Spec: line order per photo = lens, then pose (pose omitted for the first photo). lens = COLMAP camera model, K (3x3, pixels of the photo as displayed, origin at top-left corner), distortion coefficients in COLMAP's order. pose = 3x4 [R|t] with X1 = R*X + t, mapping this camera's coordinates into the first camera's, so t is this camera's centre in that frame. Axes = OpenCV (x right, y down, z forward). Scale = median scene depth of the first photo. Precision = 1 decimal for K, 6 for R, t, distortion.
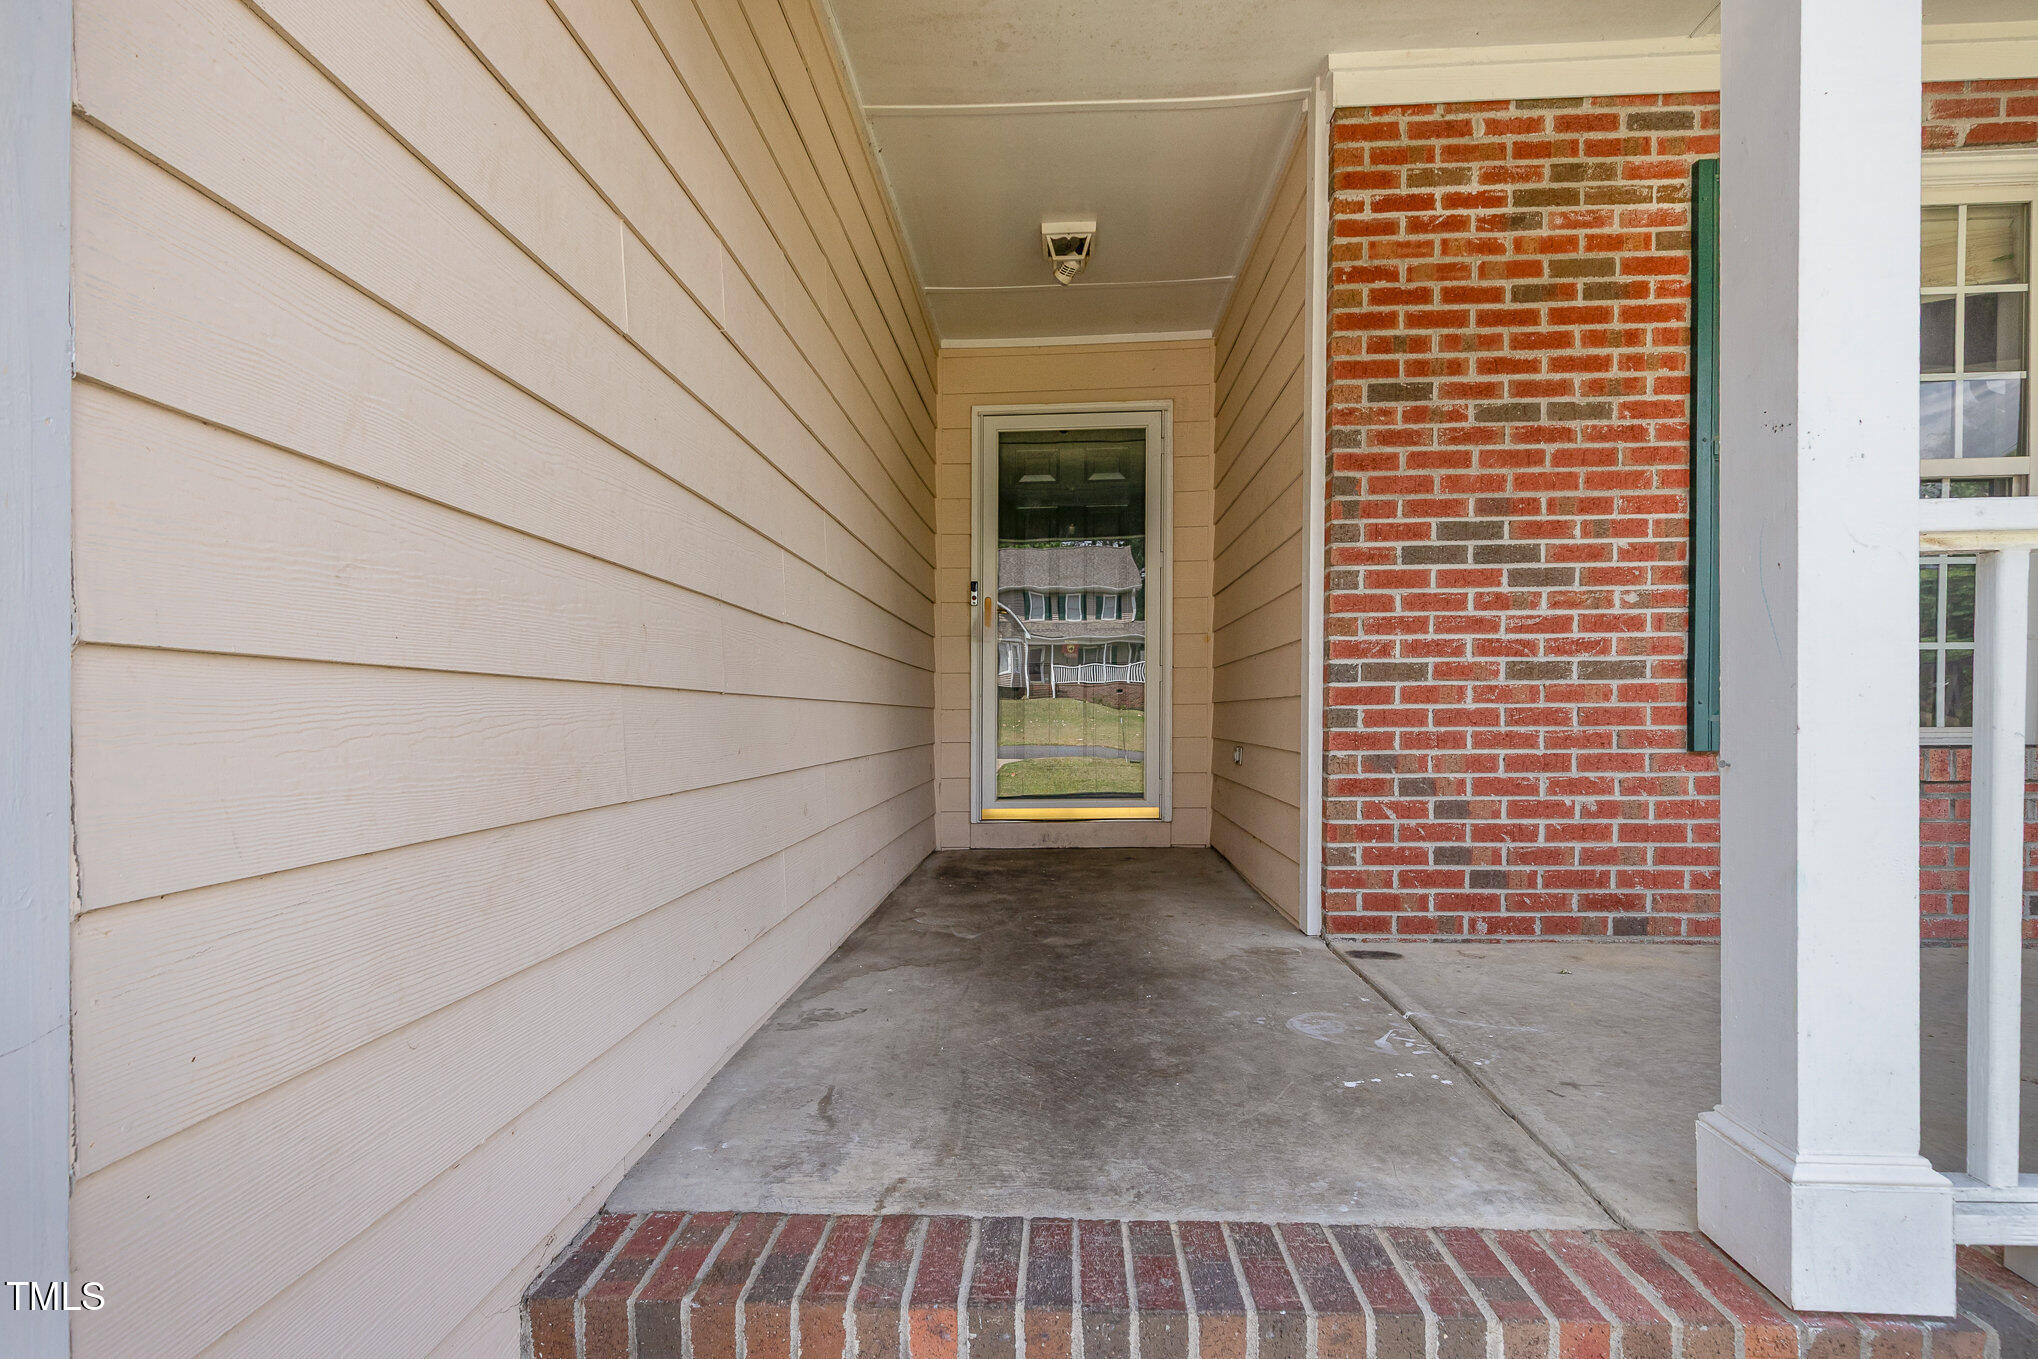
lens RADIAL K [[943.6, 0, 1012.9], [0, 943.6, 676.7], [0, 0, 1]] dist [0.004208, -0.000068]
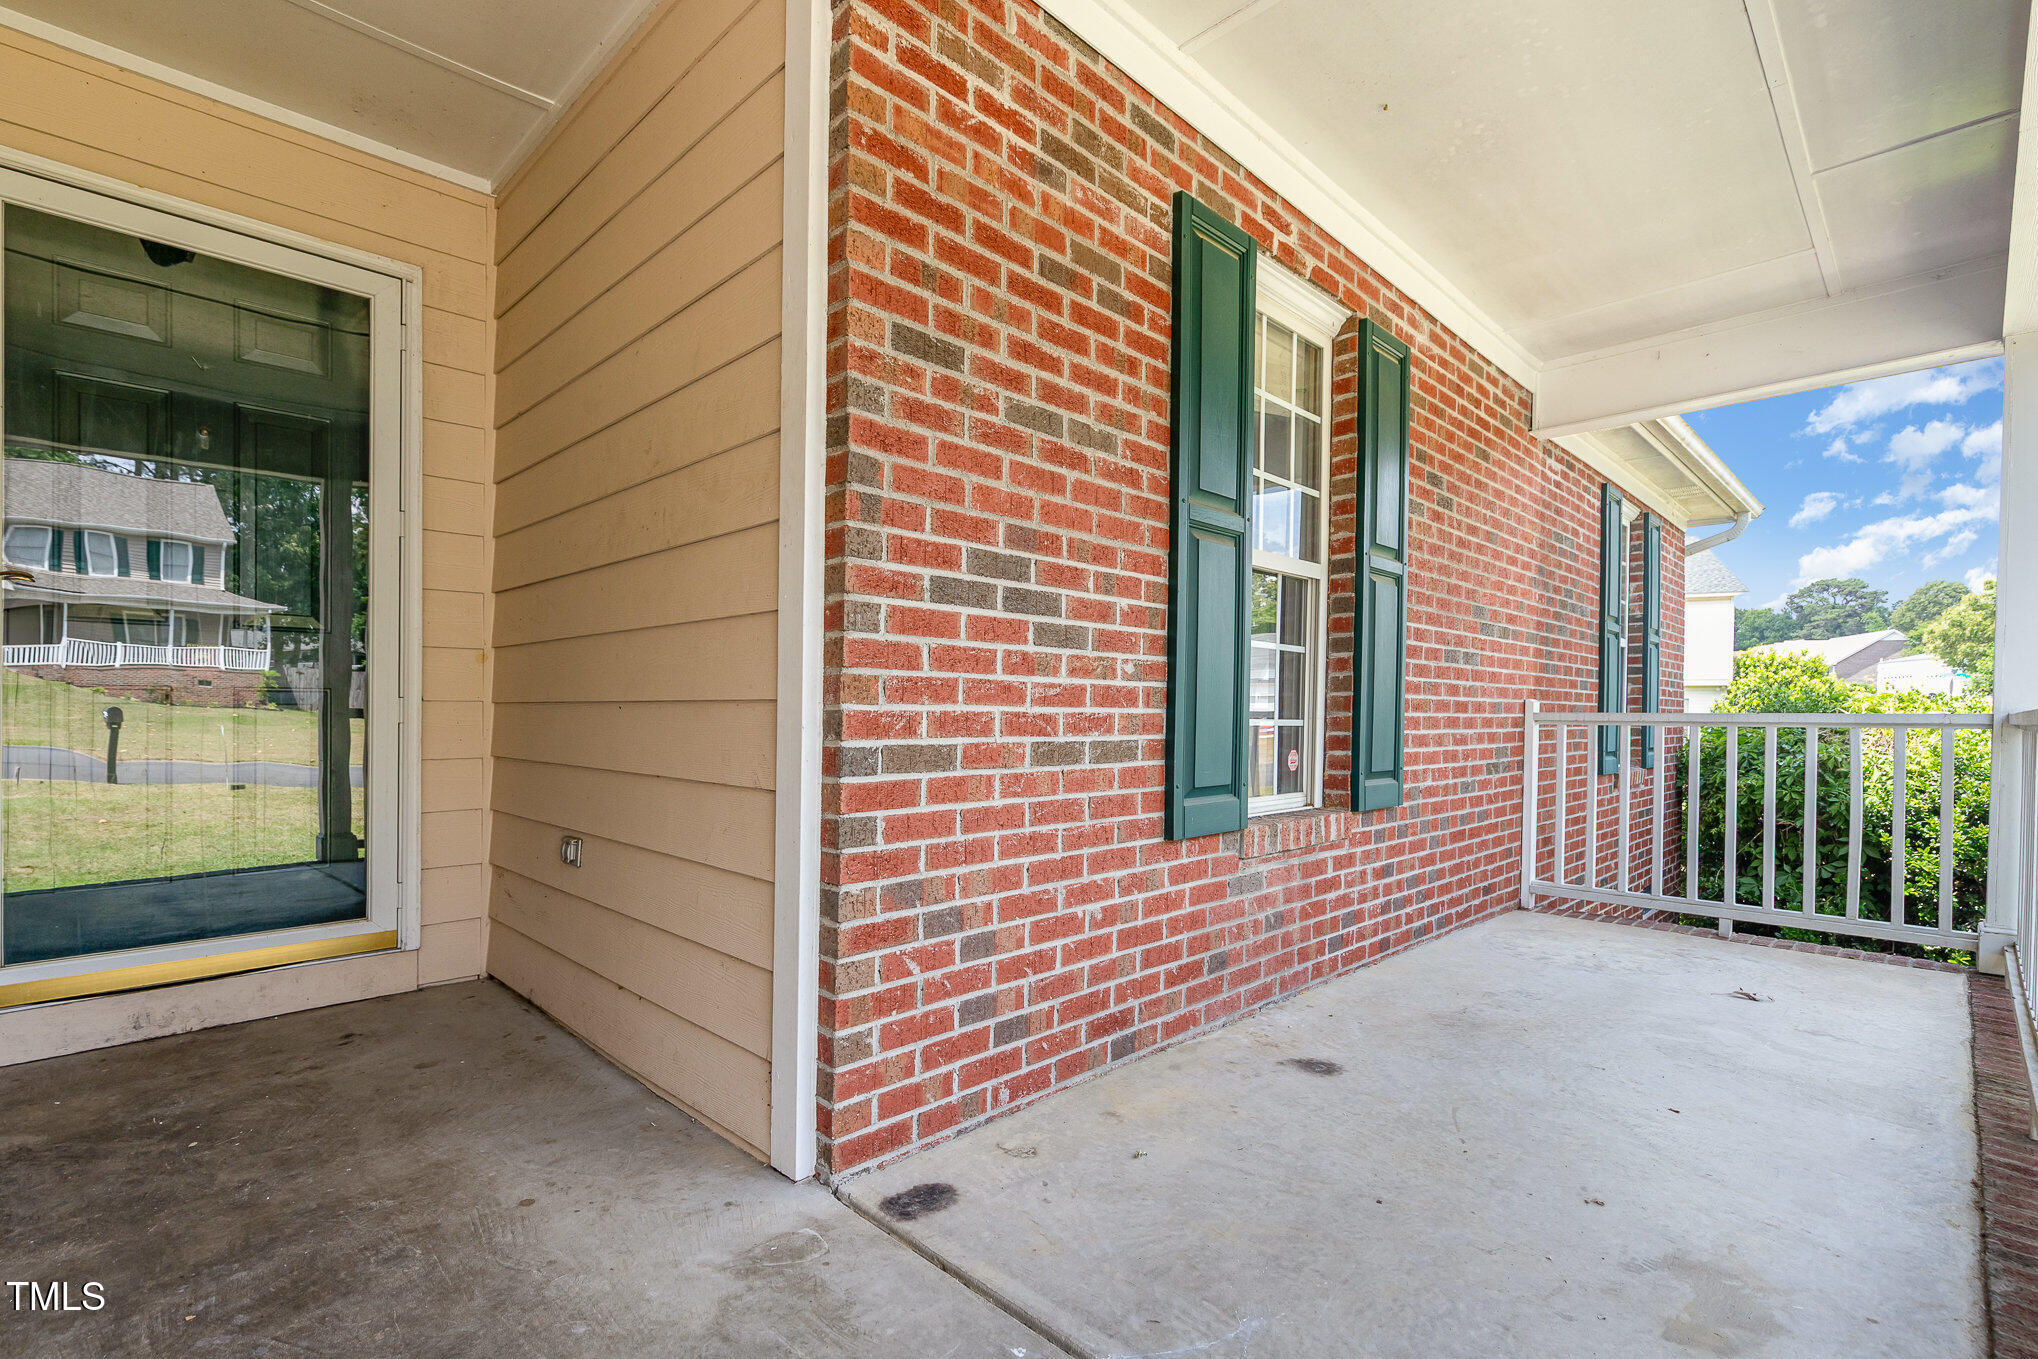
lens RADIAL K [[930.2, 0, 1019.5], [0, 930.2, 725.0], [0, 0, 1]] dist [0.010807, -0.001266]
pose [[0.666291, 0.003325, 0.745684, -0.051088], [-0.041429, 0.998611, 0.032565, -0.054082], [-0.744540, -0.052591, 0.665503, 0.496525]]
